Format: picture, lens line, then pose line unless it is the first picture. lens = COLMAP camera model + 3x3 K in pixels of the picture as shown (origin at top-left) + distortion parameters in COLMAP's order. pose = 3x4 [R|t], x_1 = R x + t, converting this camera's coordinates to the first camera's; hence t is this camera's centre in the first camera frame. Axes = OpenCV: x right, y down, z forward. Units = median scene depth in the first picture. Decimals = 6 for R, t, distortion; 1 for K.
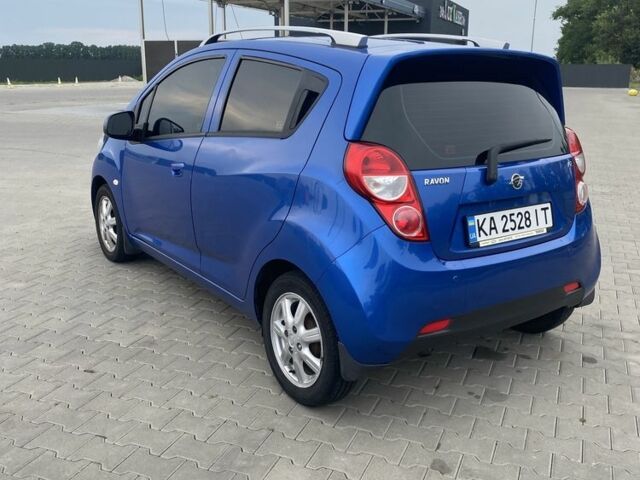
lens RADIAL K [[637.6, 0, 319.8], [0, 637.6, 238.2], [0, 0, 1]] dist [0.000252, 0.000000]
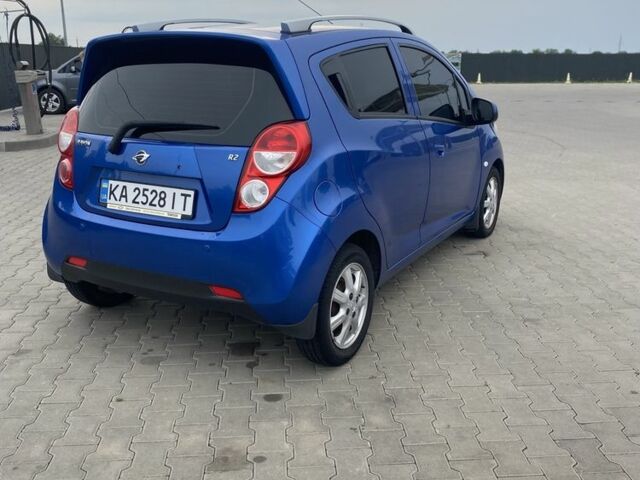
lens RADIAL K [[637.6, 0, 326.1], [0, 637.6, 242.4], [0, 0, 1]] dist [0.000252, 0.000000]
pose [[0.471421, 0.235625, -0.849849, 1.354552], [-0.238111, 0.961866, 0.134599, -0.165733], [0.849156, 0.138905, 0.509549, 0.723533]]
